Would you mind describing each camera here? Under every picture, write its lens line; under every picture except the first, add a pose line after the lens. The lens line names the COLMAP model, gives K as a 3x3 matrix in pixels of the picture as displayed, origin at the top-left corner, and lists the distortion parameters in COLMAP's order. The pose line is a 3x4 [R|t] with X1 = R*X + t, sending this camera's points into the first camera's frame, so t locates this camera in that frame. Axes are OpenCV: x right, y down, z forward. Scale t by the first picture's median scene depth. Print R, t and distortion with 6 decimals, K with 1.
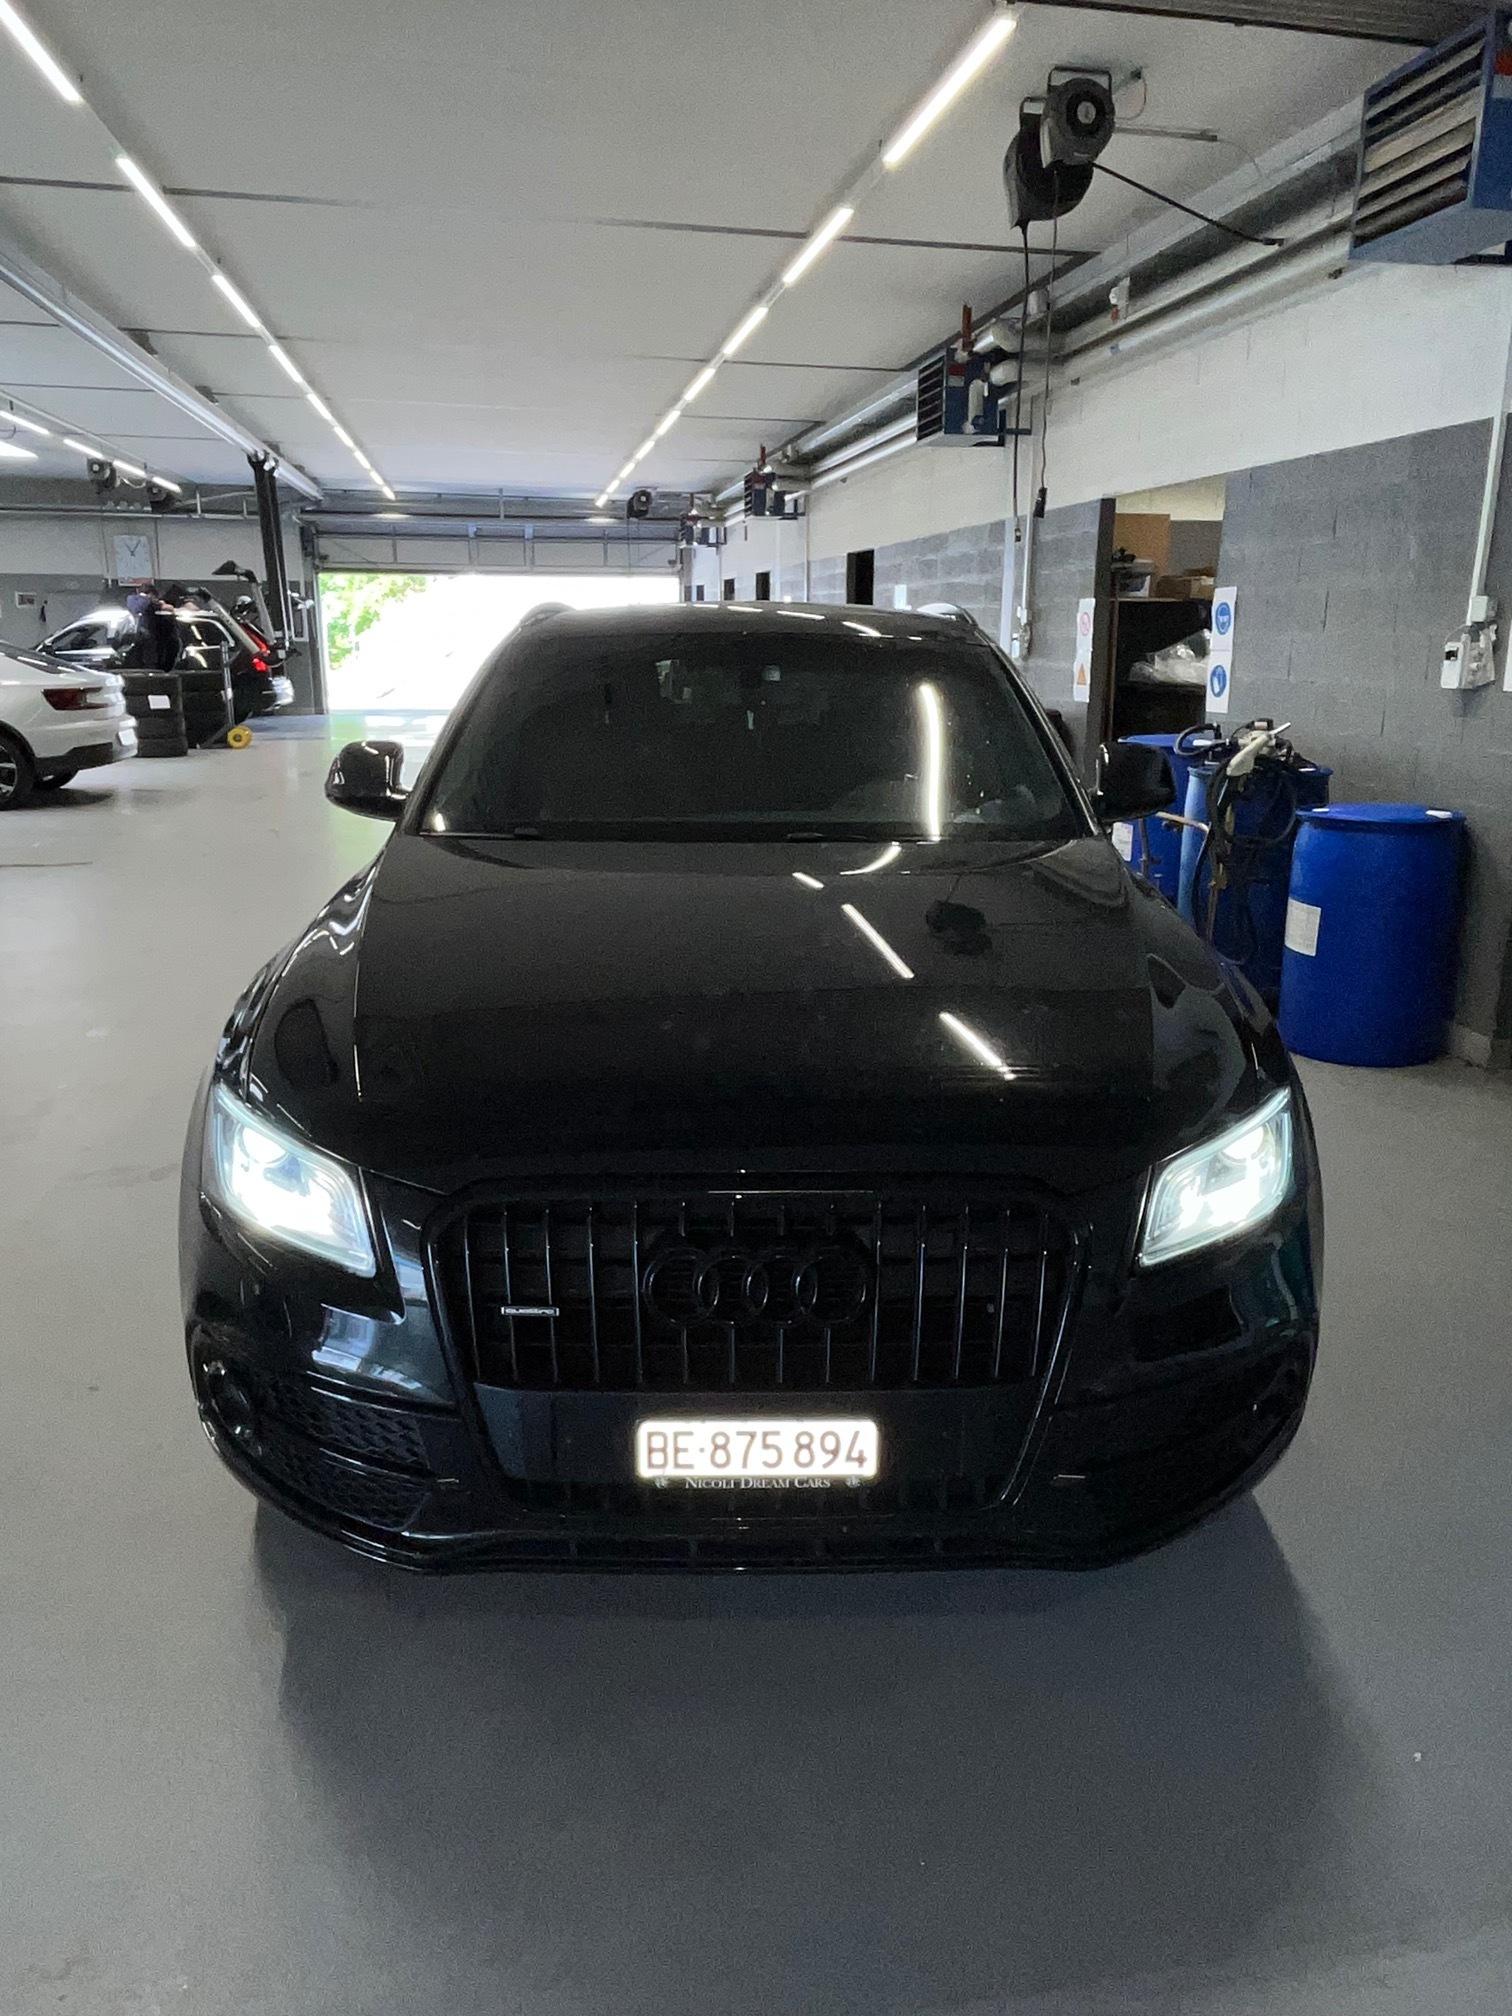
lens RADIAL K [[1404.7, 0, 770.3], [0, 1404.7, 1010.1], [0, 0, 1]] dist [0.002784, -0.004546]
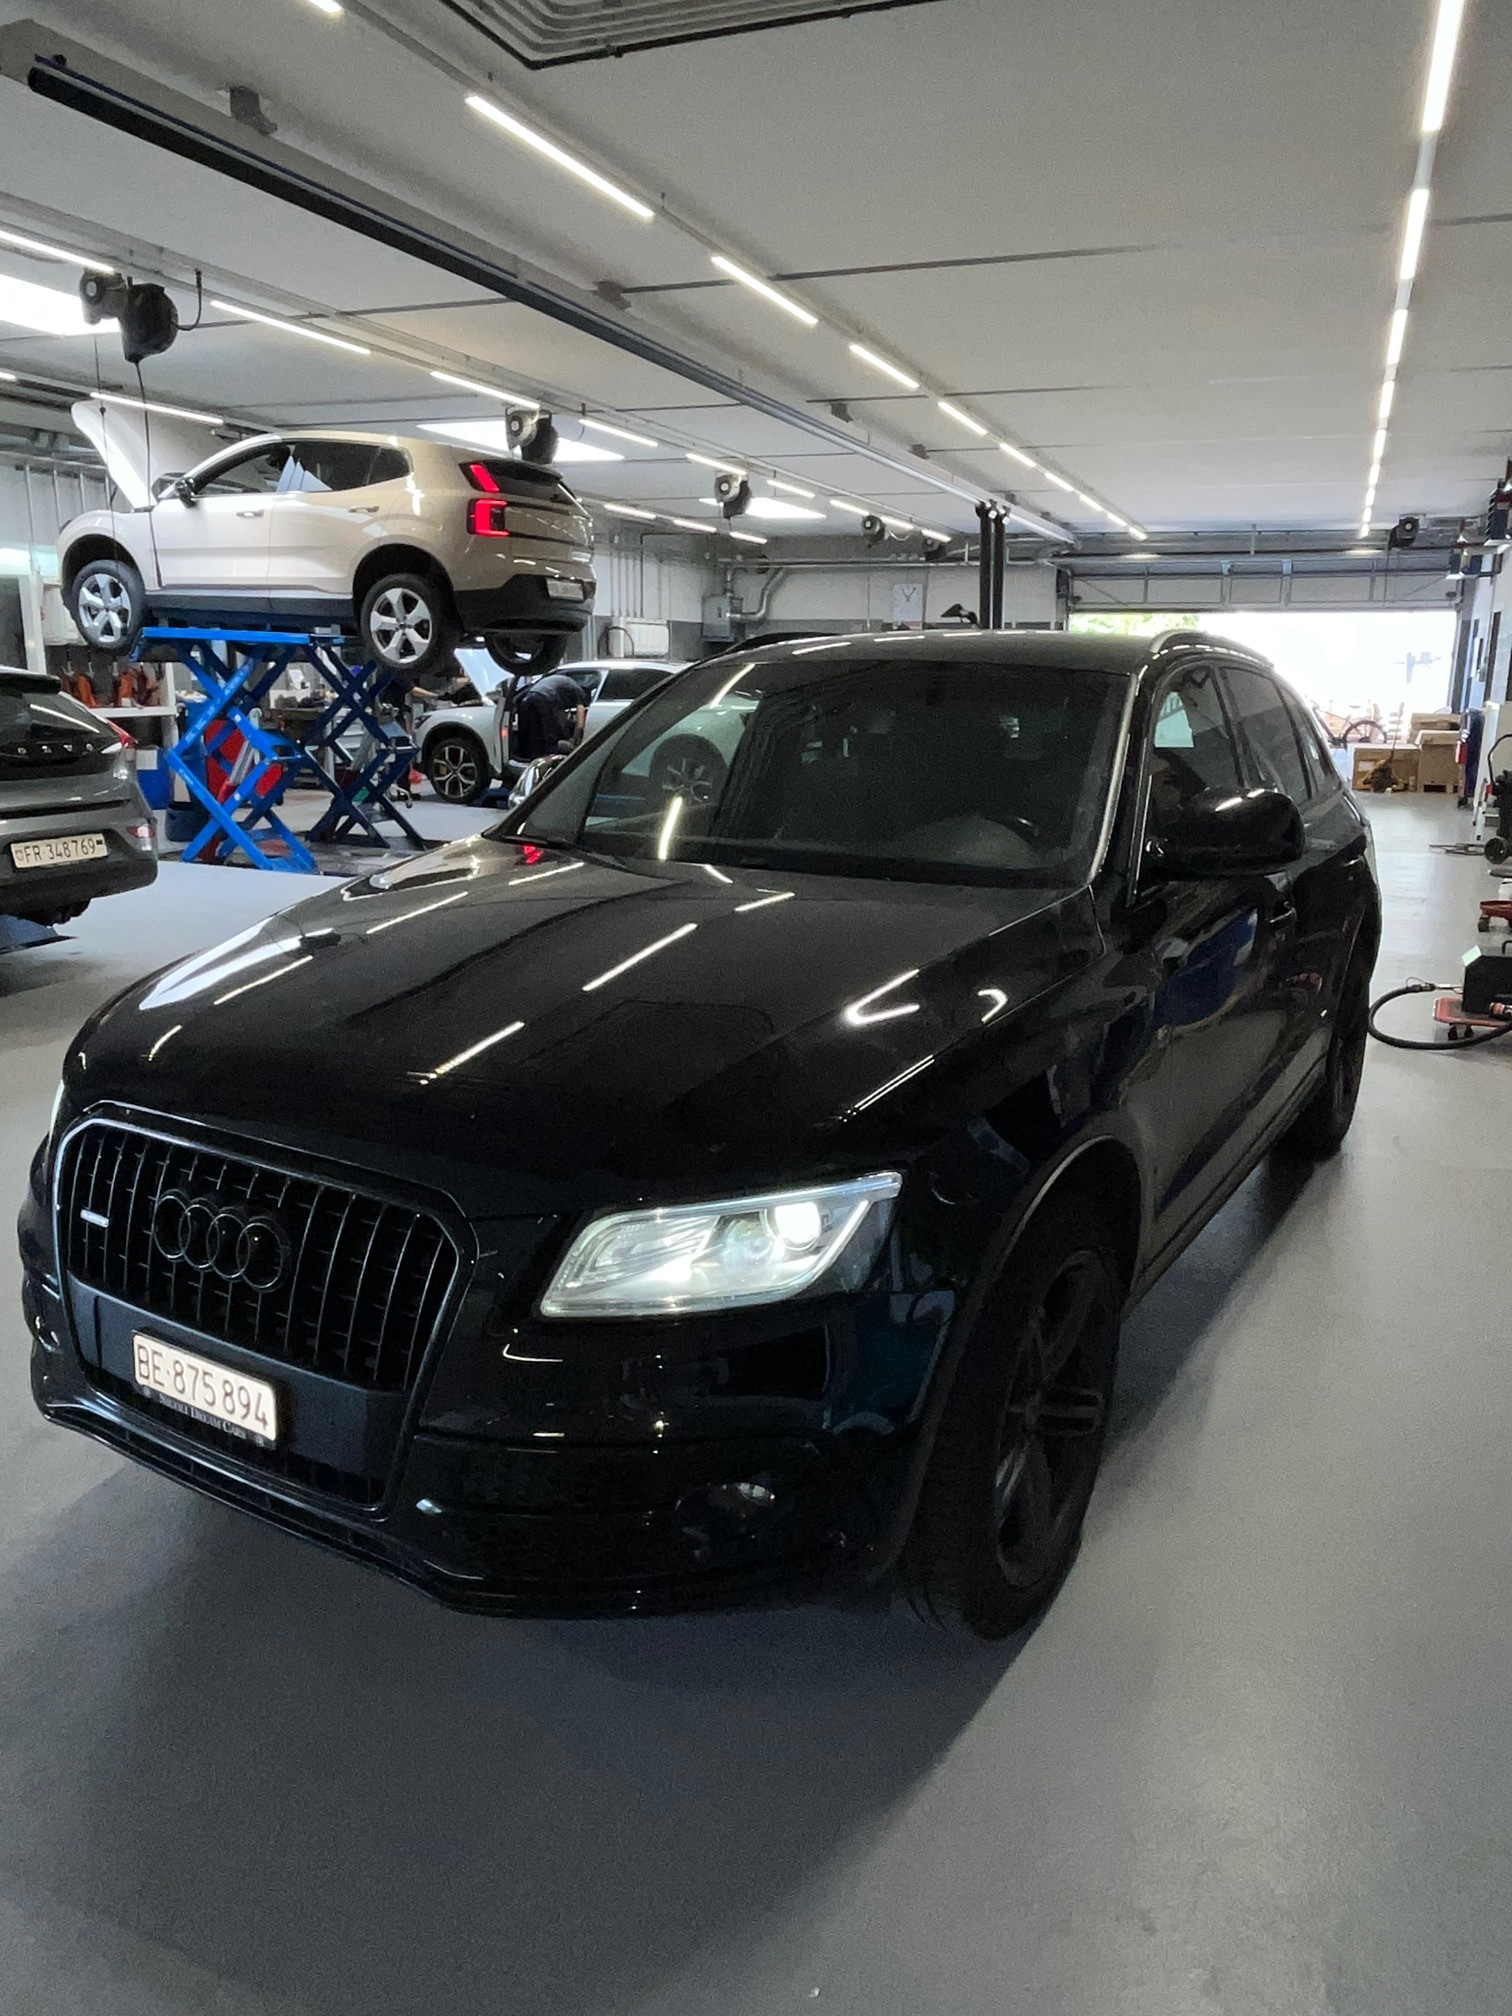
lens RADIAL K [[1404.7, 0, 770.3], [0, 1404.7, 1010.1], [0, 0, 1]] dist [0.002784, -0.004546]
pose [[0.839921, 0.130385, -0.526814, 0.147434], [-0.144842, 0.989357, 0.013935, -0.009229], [0.523024, 0.064601, 0.849866, 0.046031]]
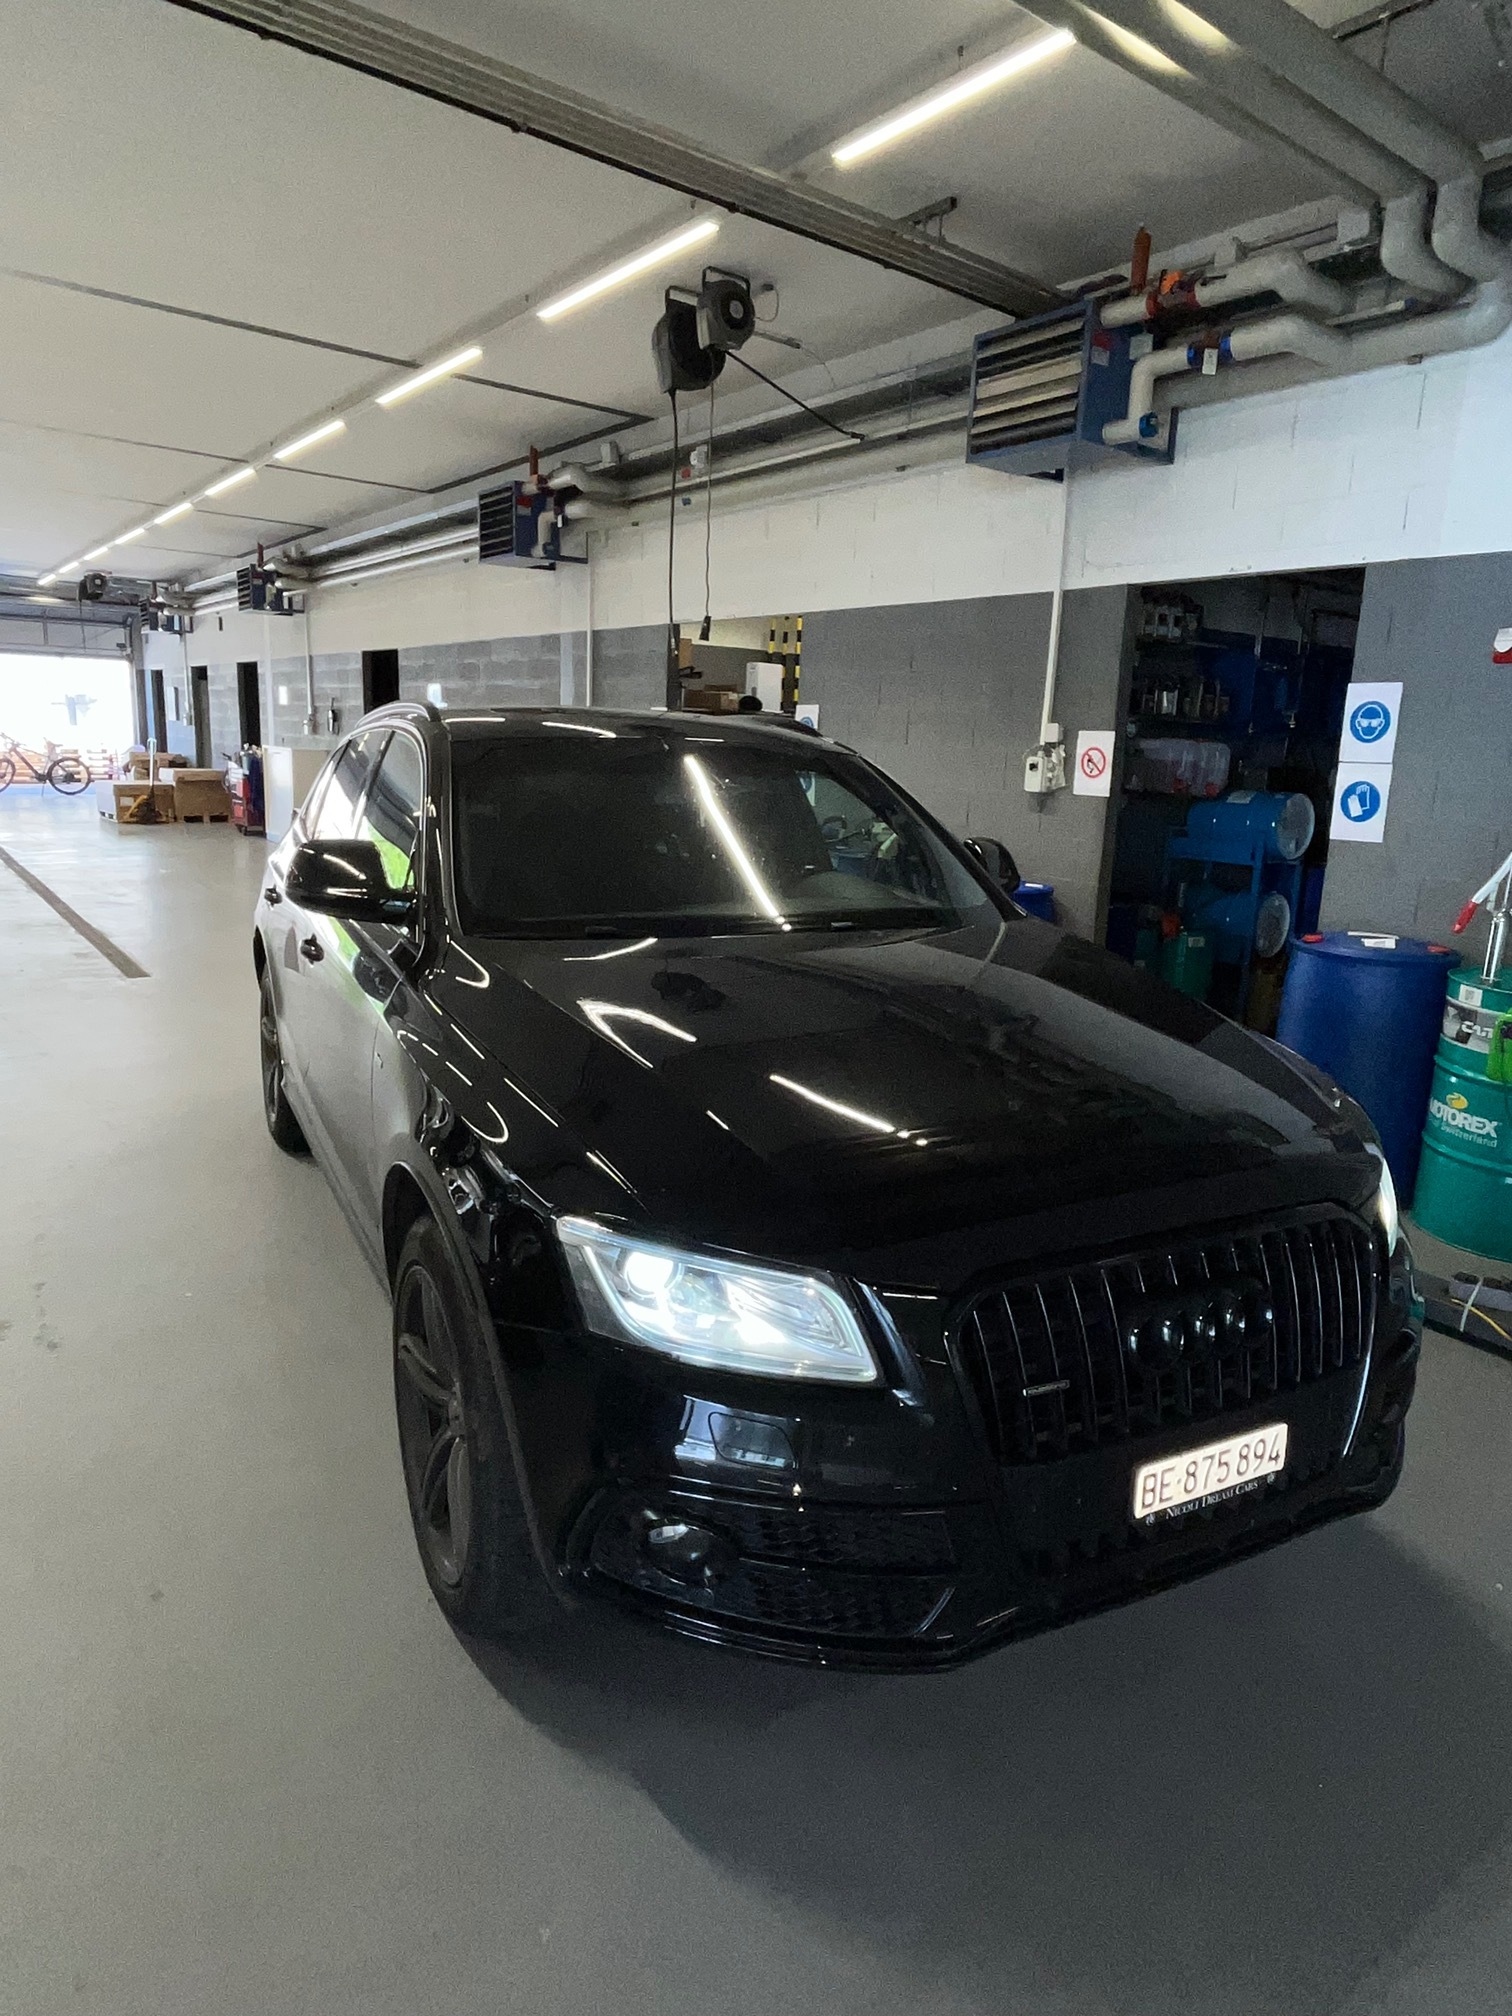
lens RADIAL K [[1229.6, 0, 756.0], [0, 1229.6, 1008.0], [0, 0, 1]] dist [-0.001912, 0.000373]
pose [[0.897932, -0.063776, 0.435488, -0.123588], [0.079844, 0.996632, -0.018678, -0.011958], [-0.432831, 0.051542, 0.900001, 0.039281]]
